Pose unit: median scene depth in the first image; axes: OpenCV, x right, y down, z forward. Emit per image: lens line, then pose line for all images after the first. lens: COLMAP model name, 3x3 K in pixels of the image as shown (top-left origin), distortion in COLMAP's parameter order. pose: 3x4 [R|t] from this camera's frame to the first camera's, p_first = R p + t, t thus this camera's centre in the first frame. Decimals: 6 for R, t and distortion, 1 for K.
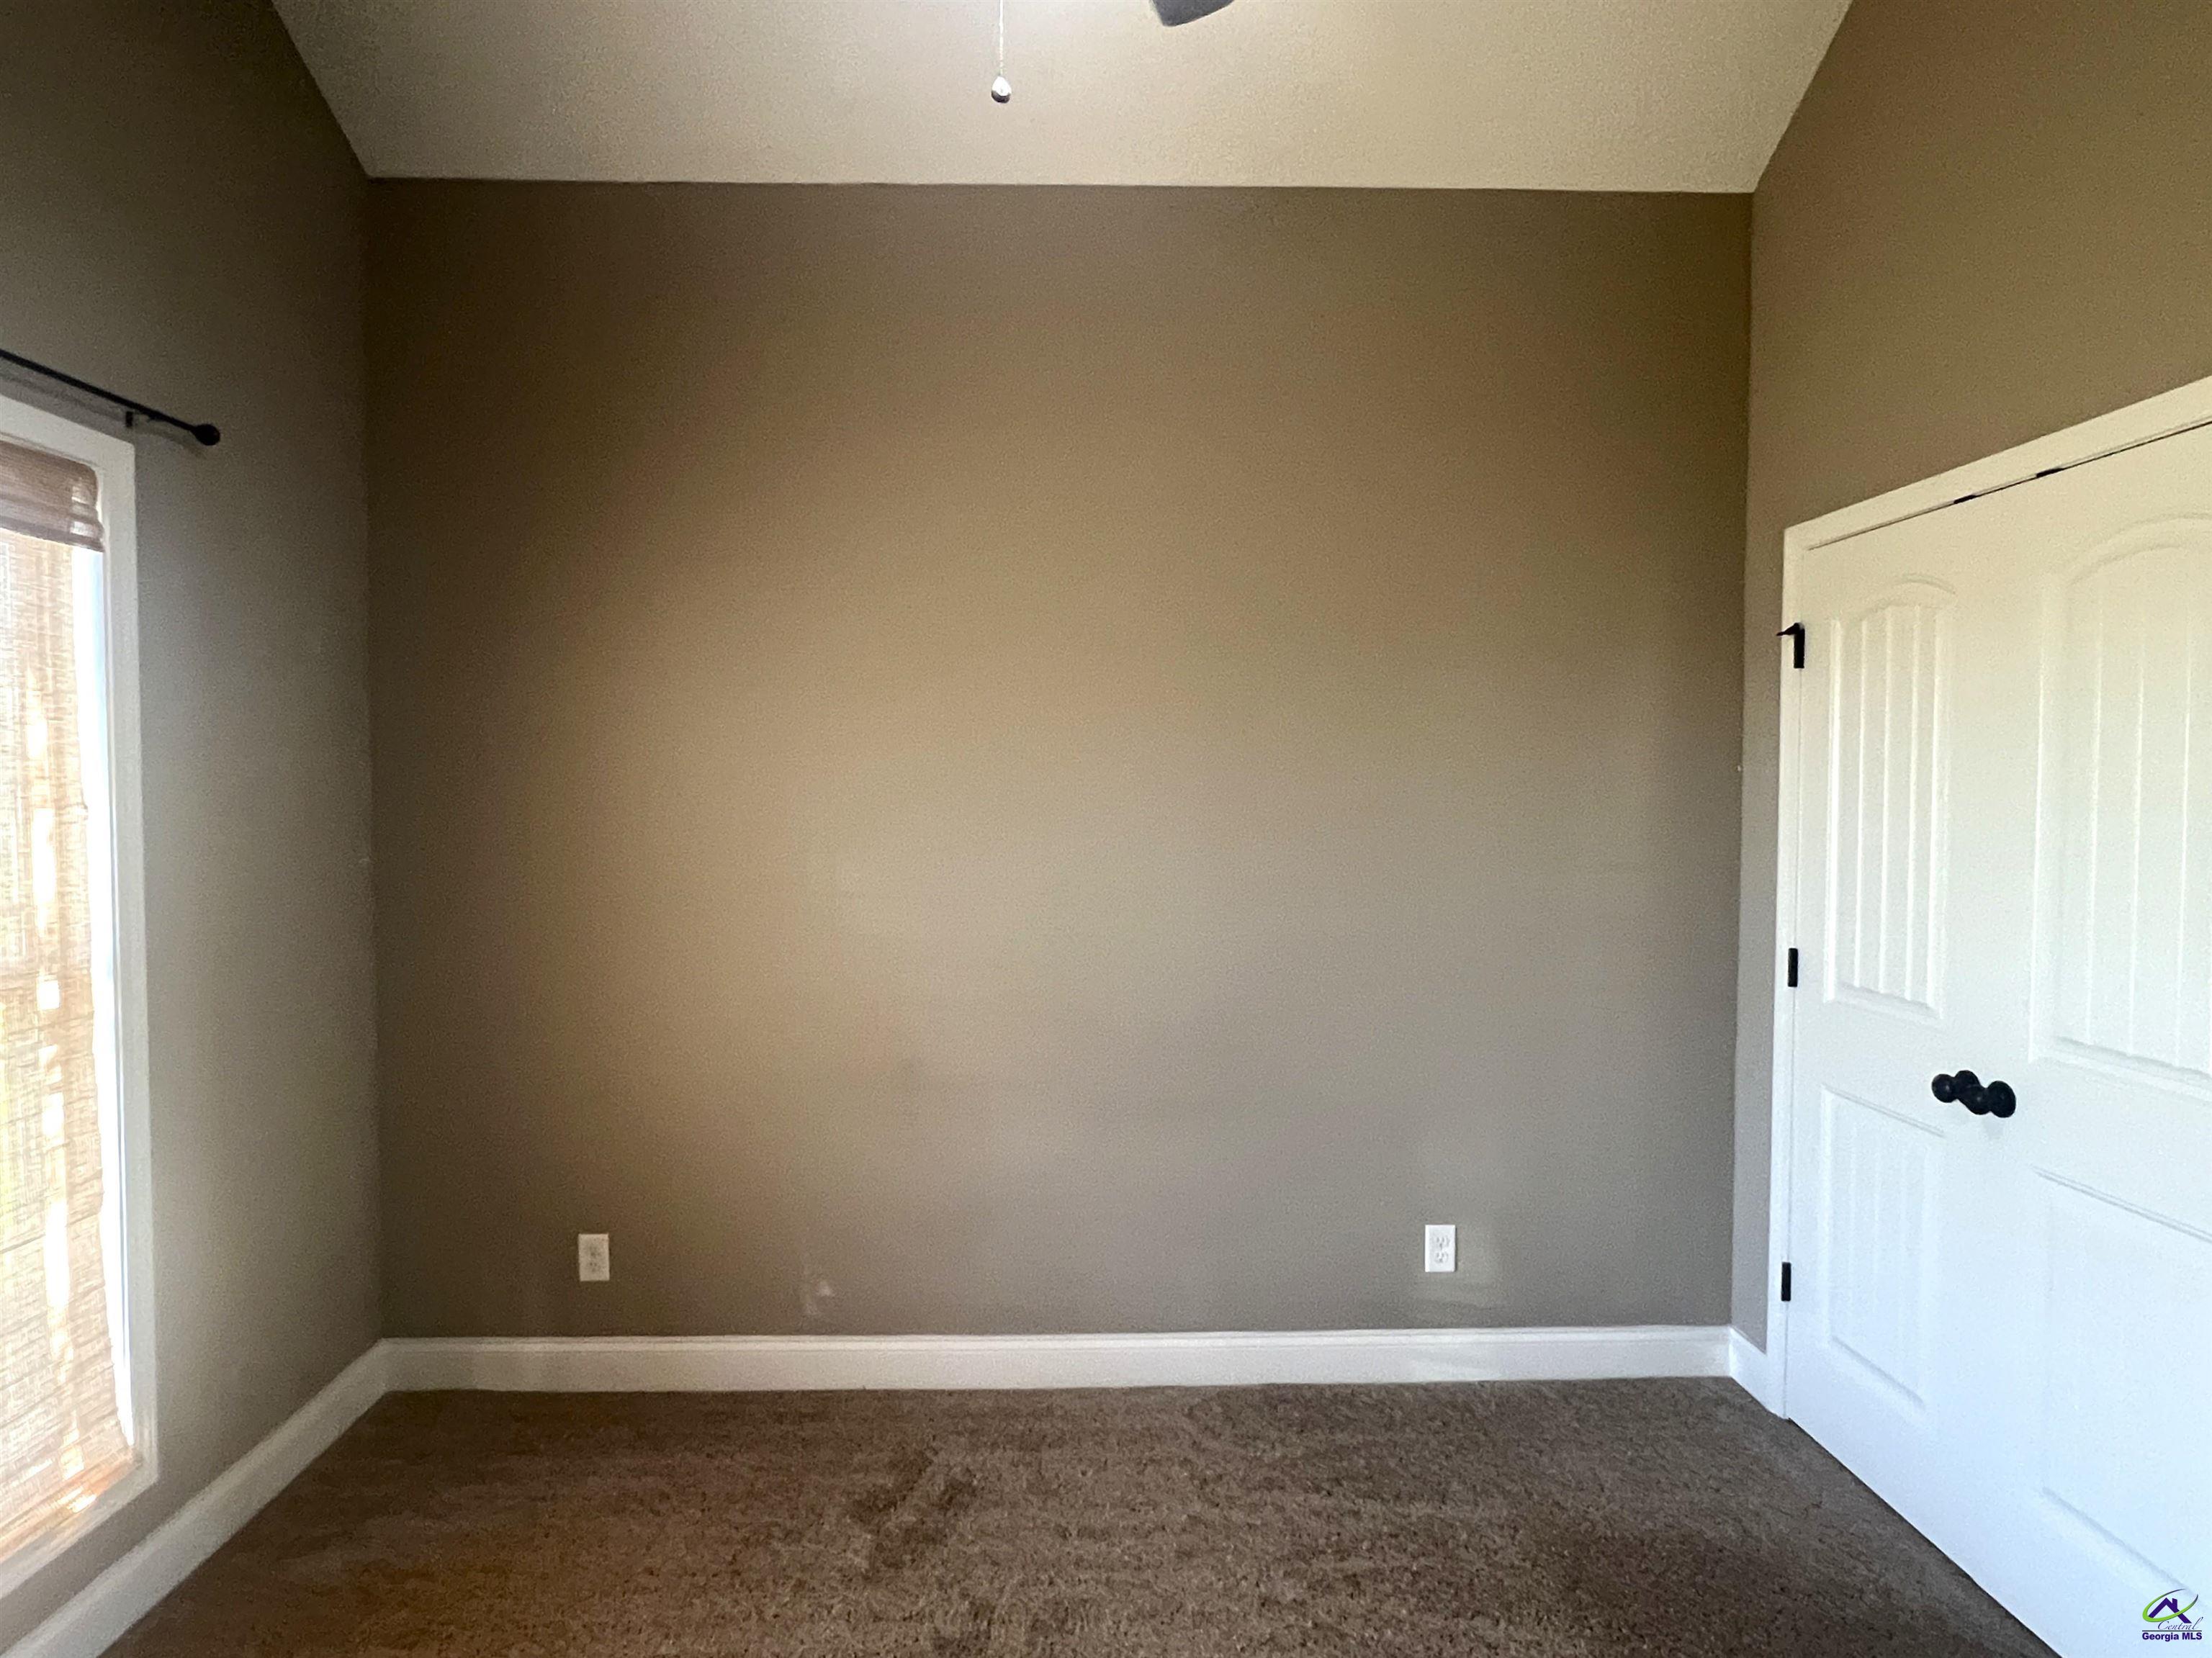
lens RADIAL K [[1234.6, 0, 1112.4], [0, 1234.6, 832.2], [0, 0, 1]] dist [-0.008006, 0.002382]
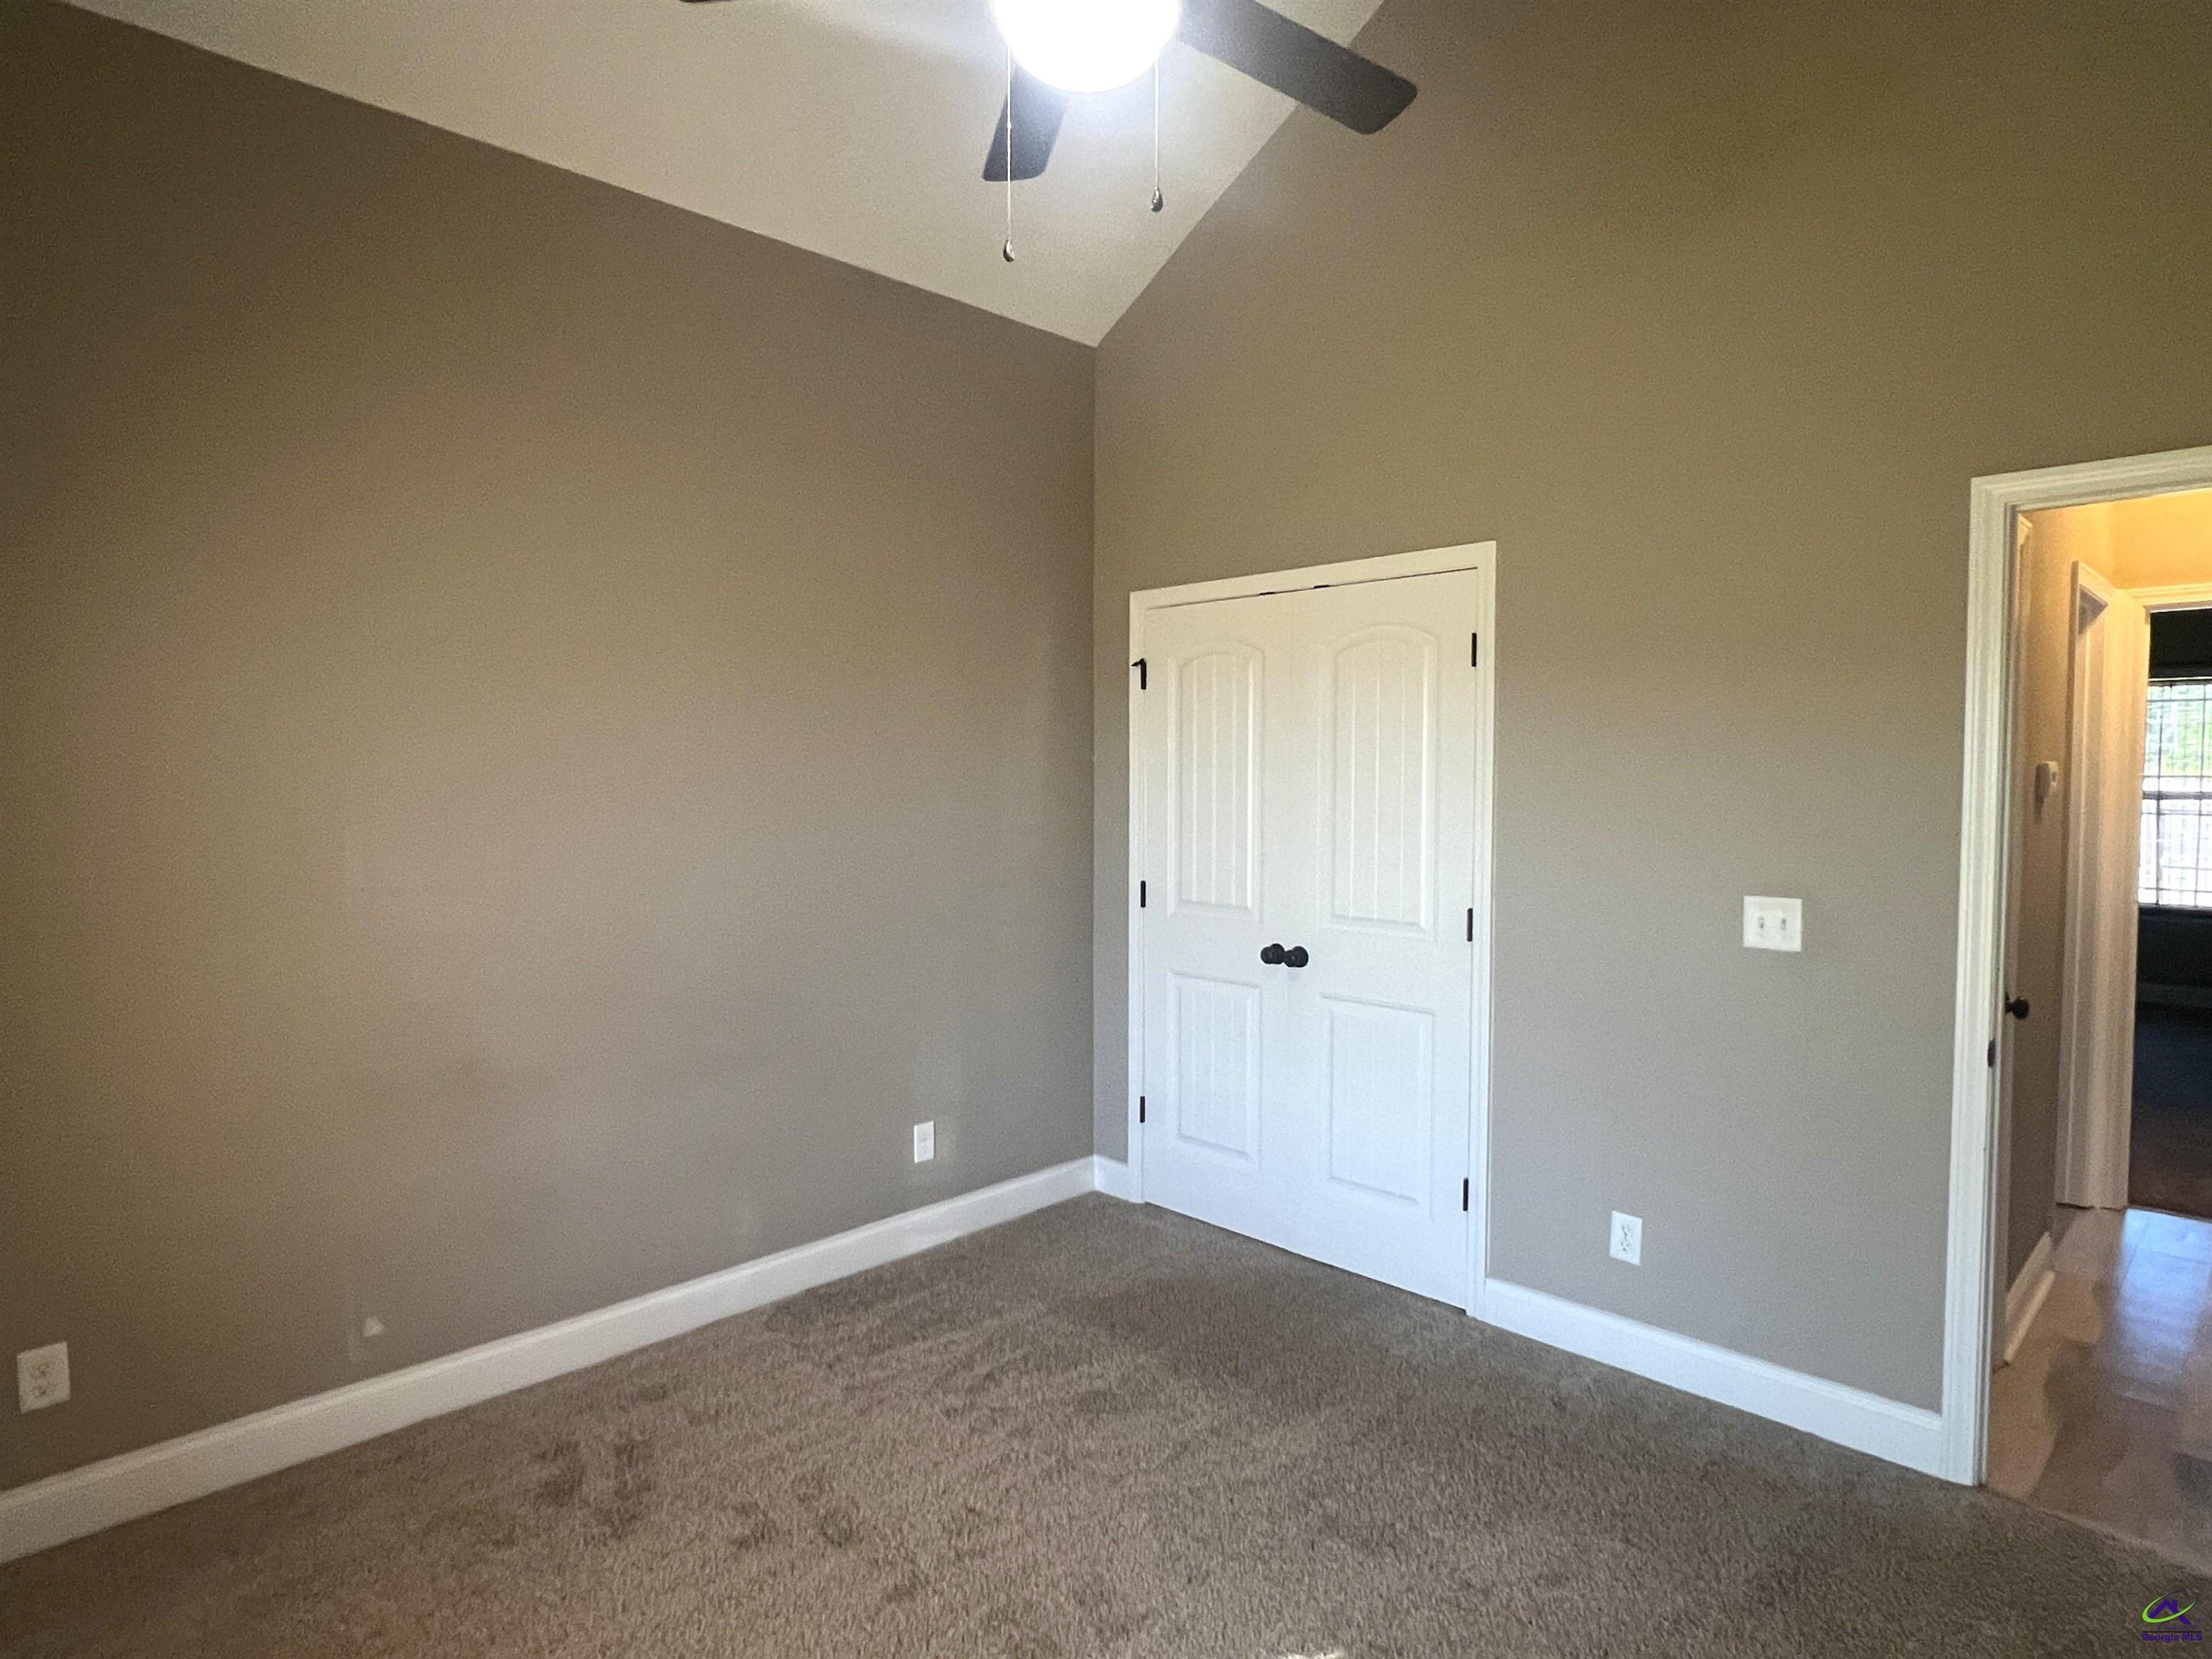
lens RADIAL K [[1234.7, 0, 1085.1], [0, 1234.7, 827.6], [0, 0, 1]] dist [-0.008006, 0.002382]
pose [[0.729324, -0.034402, 0.683302, -0.492658], [0.026613, 0.999406, 0.021911, -0.002697], [-0.683650, 0.002204, 0.729807, -0.022042]]
